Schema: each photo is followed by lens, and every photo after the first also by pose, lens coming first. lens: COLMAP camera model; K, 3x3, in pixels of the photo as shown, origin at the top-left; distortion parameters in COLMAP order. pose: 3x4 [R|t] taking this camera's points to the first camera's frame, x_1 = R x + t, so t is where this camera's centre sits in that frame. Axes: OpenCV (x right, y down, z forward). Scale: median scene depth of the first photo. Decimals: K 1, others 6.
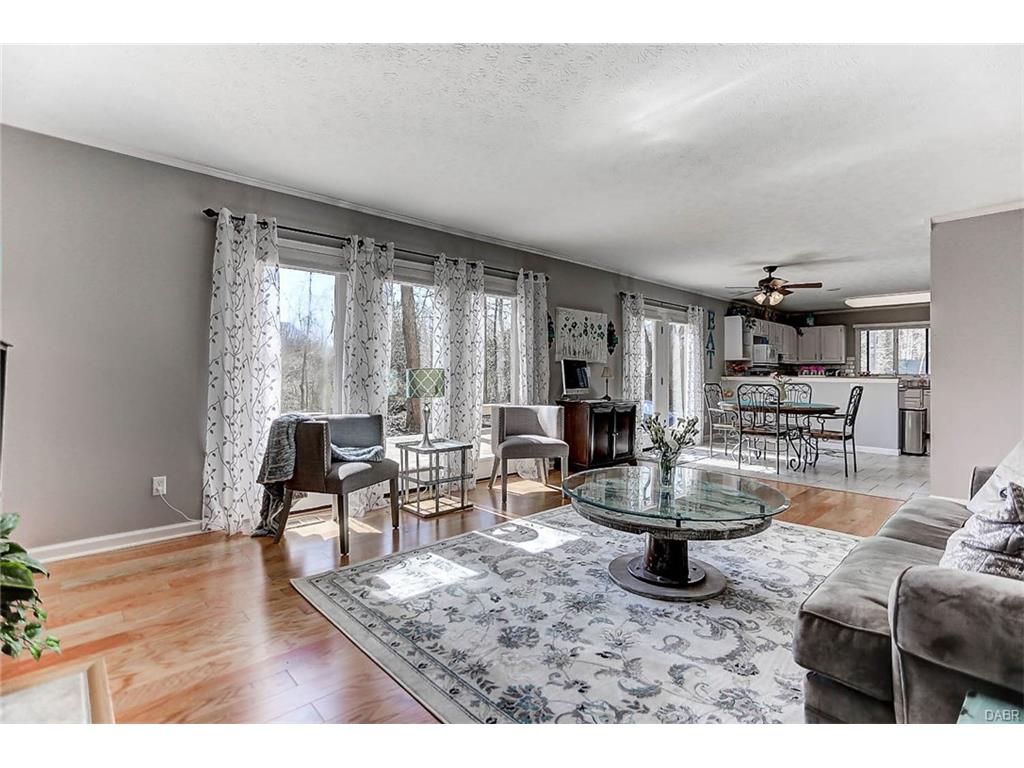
lens RADIAL K [[498.5, 0, 518.0], [0, 498.5, 374.7], [0, 0, 1]] dist [-0.033602, 0.021963]
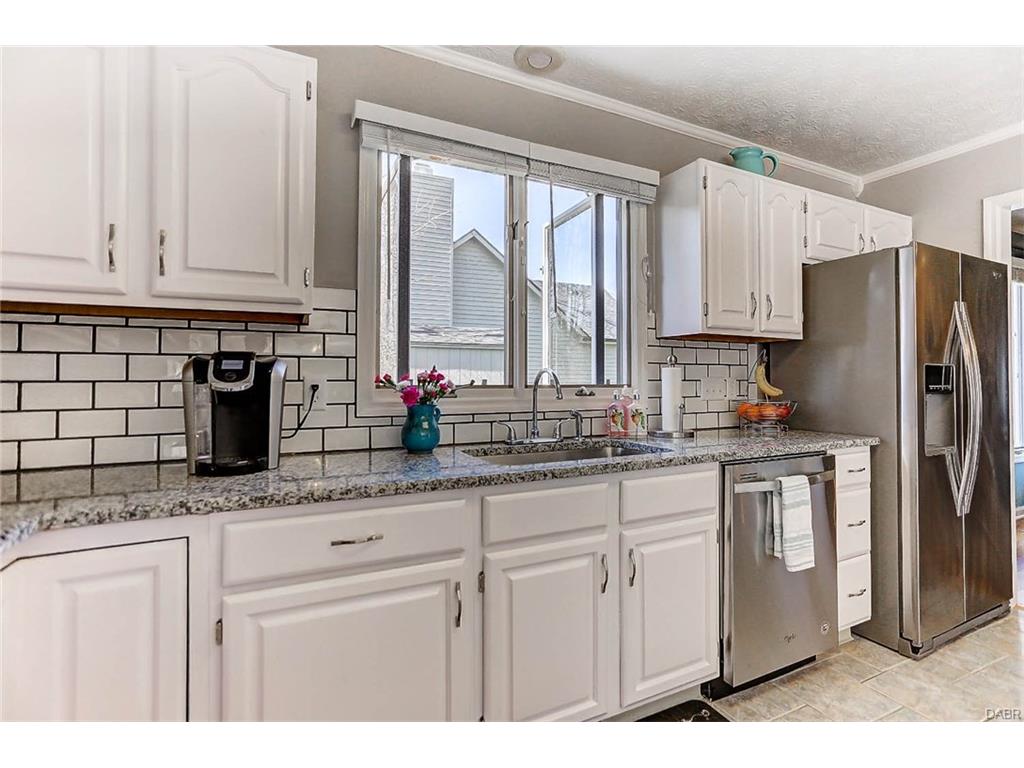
lens RADIAL K [[500.6, 0, 510.5], [0, 500.6, 369.5], [0, 0, 1]] dist [-0.043026, 0.033489]
pose [[0.302838, 0.006036, 0.953023, 0.843511], [-0.000236, 0.999980, -0.006258, -0.009189], [-0.953042, 0.001671, 0.302833, 1.422109]]
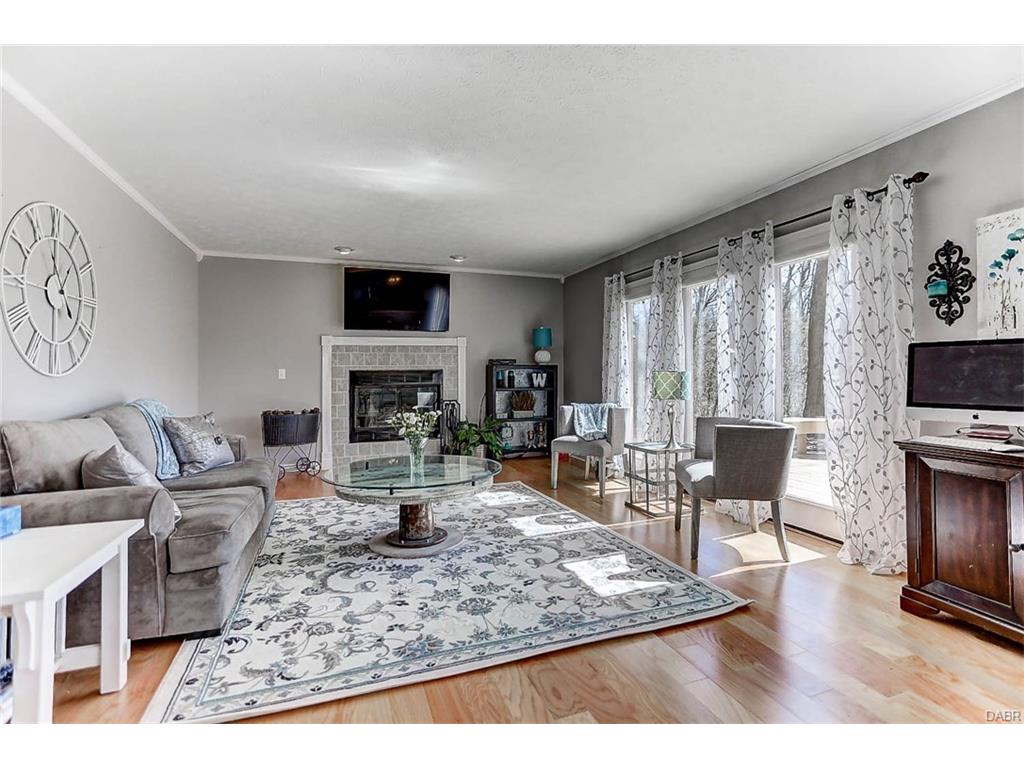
lens RADIAL K [[498.5, 0, 518.0], [0, 498.5, 374.7], [0, 0, 1]] dist [-0.033602, 0.021963]
pose [[-0.391313, -0.003467, -0.920251, 0.564795], [0.000935, 0.999991, -0.004165, -0.000353], [0.920257, -0.002490, -0.391306, 0.726137]]
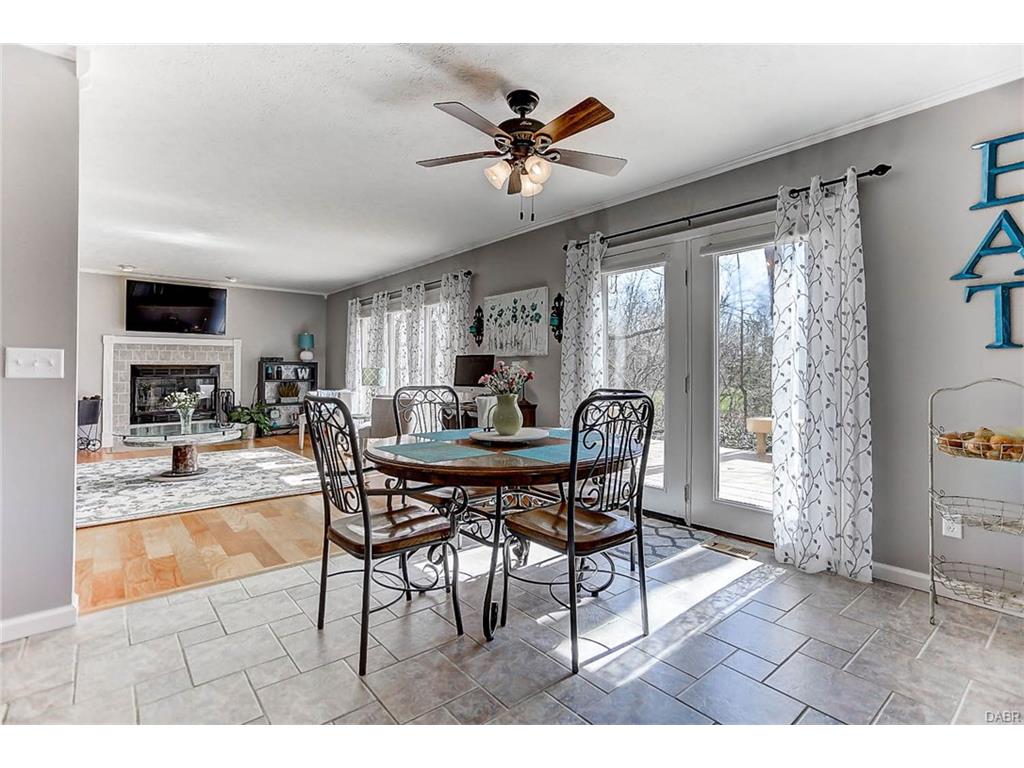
lens RADIAL K [[500.6, 0, 510.5], [0, 500.6, 369.5], [0, 0, 1]] dist [-0.043026, 0.033489]
pose [[-0.061892, -0.009136, -0.998041, 0.897917], [-0.005861, 0.999944, -0.008790, 0.003653], [0.998066, 0.005306, -0.061942, 1.001141]]
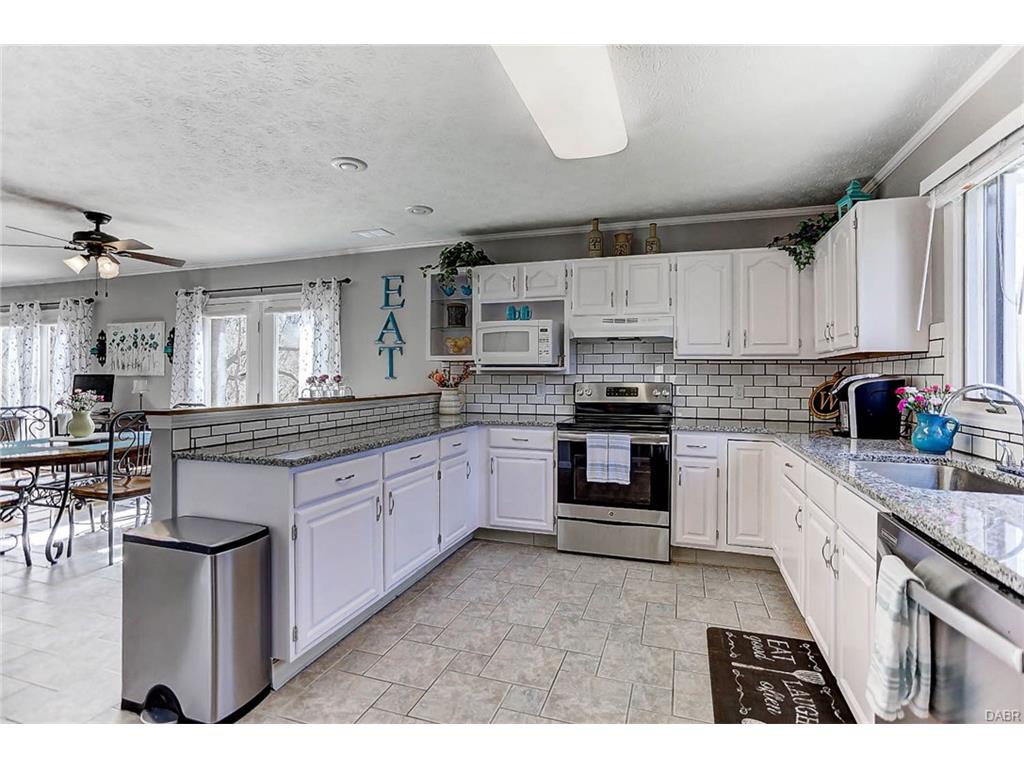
lens RADIAL K [[500.6, 0, 510.5], [0, 500.6, 369.5], [0, 0, 1]] dist [-0.043026, 0.033489]
pose [[0.465395, -0.017054, -0.884939, 1.257487], [0.003661, 0.999843, -0.017343, -0.017179], [0.885096, 0.004832, 0.465384, 1.148047]]
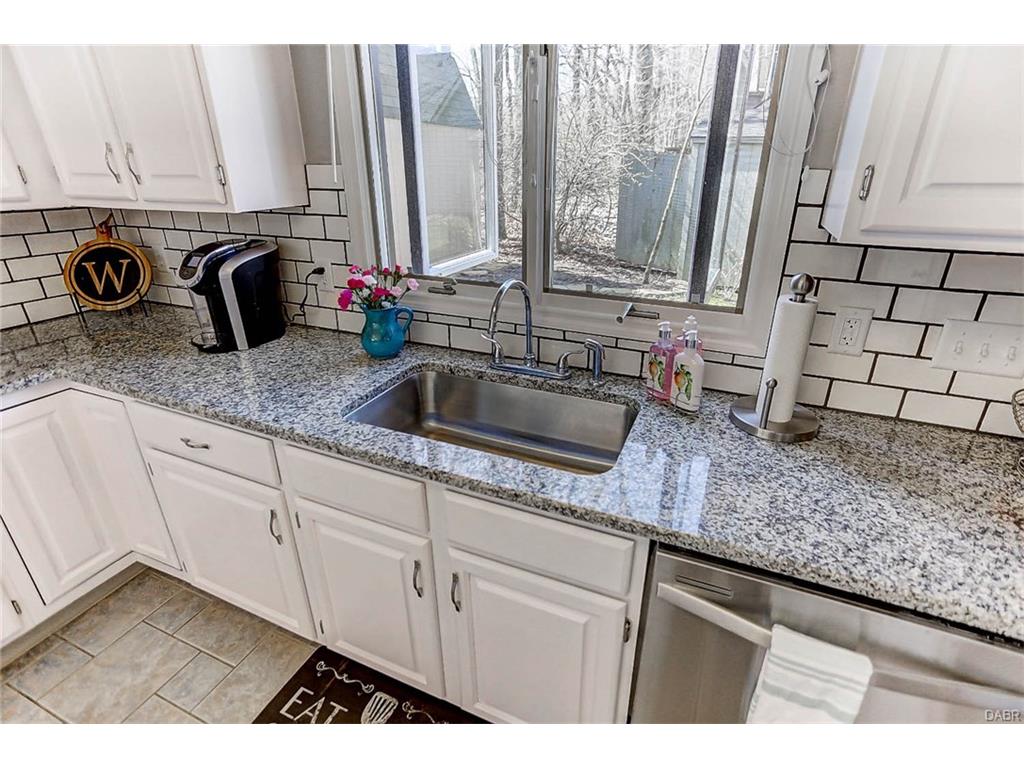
lens RADIAL K [[485.4, 0, 534.7], [0, 485.4, 360.5], [0, 0, 1]] dist [-0.011154, 0.000889]
pose [[0.910046, -0.166050, 0.379795, 1.069068], [0.006248, 0.921646, 0.387981, -0.059780], [-0.414461, -0.350708, 0.839778, 1.308149]]
